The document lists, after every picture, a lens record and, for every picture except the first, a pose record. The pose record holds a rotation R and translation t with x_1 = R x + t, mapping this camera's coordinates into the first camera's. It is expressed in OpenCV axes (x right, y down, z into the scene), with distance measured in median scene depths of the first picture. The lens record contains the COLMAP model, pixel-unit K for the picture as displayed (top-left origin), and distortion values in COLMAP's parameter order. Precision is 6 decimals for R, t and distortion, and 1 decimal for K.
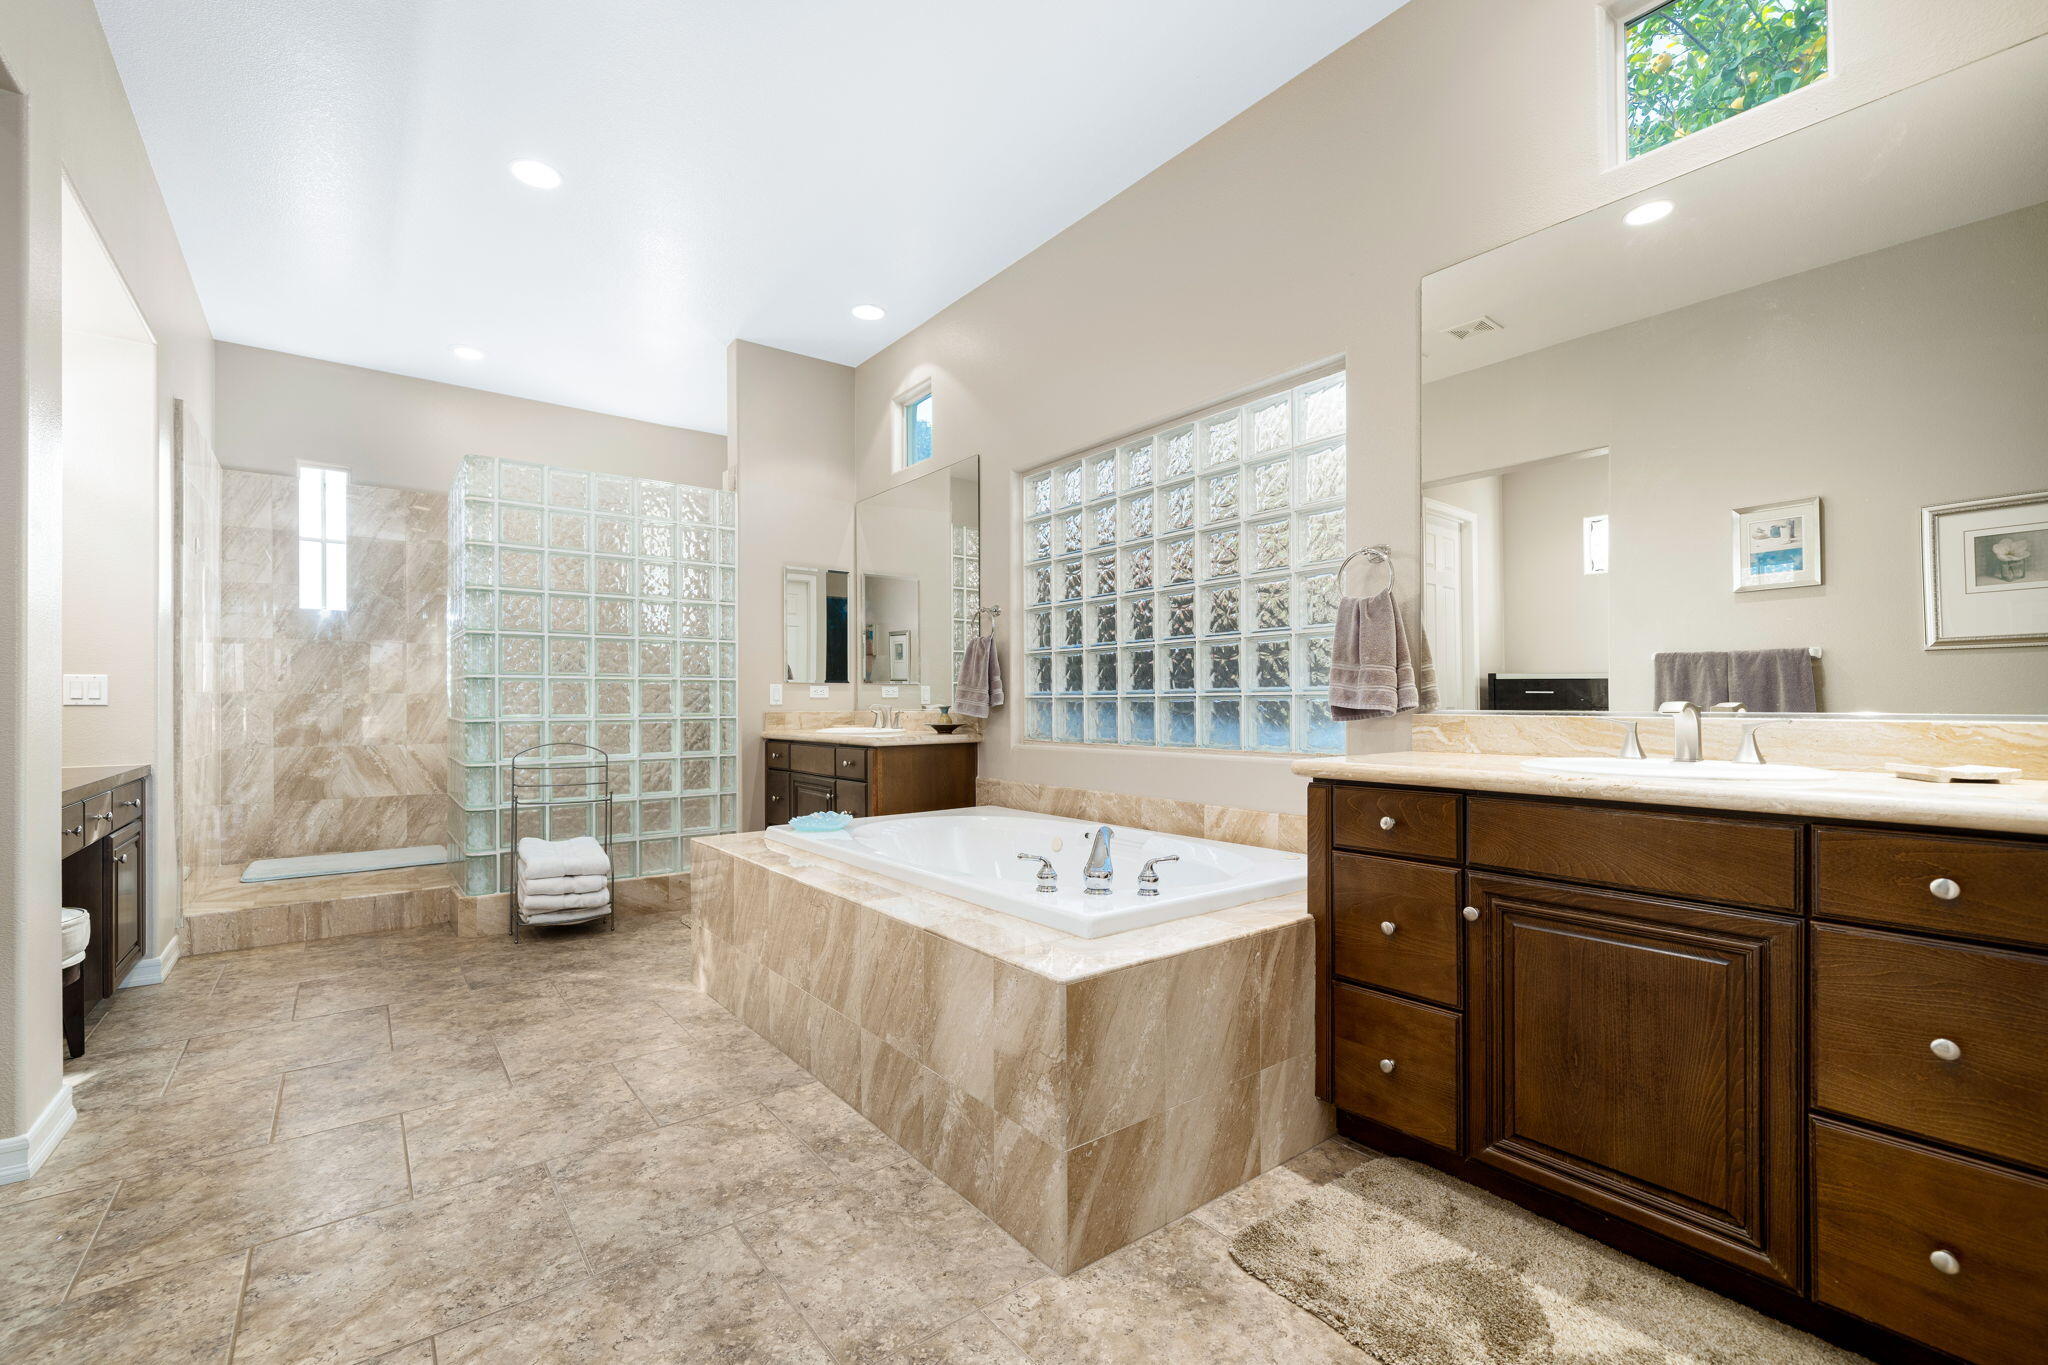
lens RADIAL K [[862.4, 0, 1014.4], [0, 862.4, 692.2], [0, 0, 1]] dist [0.011010, 0.000044]
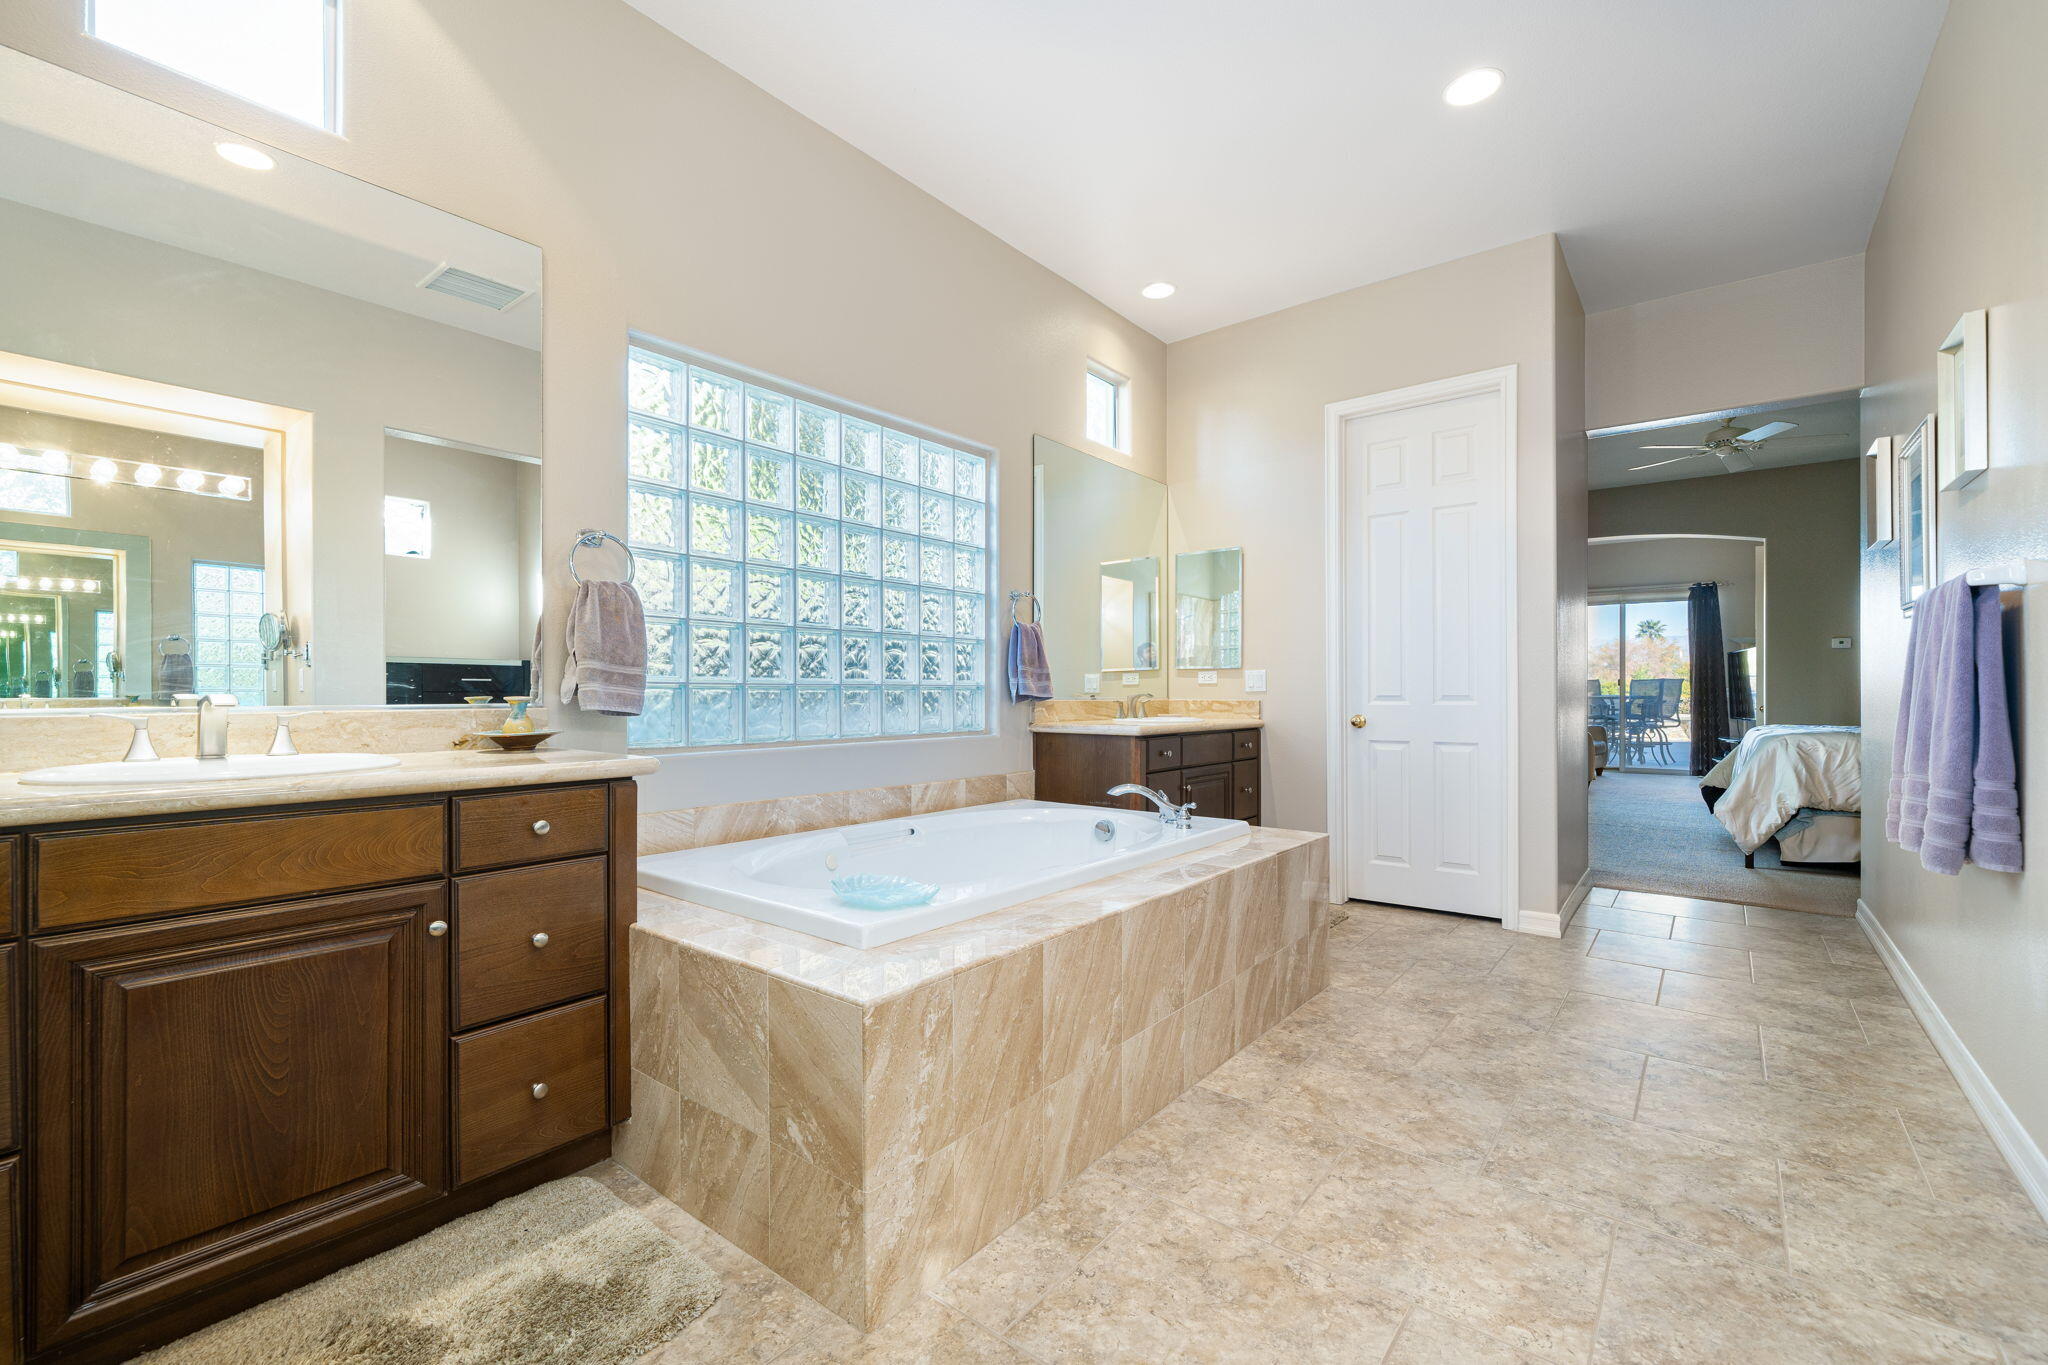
lens RADIAL K [[862.4, 0, 1015.0], [0, 862.4, 690.4], [0, 0, 1]] dist [0.011010, 0.000044]
pose [[-0.228373, 0.004989, 0.973561, -1.135598], [-0.011215, 0.999907, -0.007755, 0.020953], [-0.973509, -0.012689, -0.228296, 1.441077]]
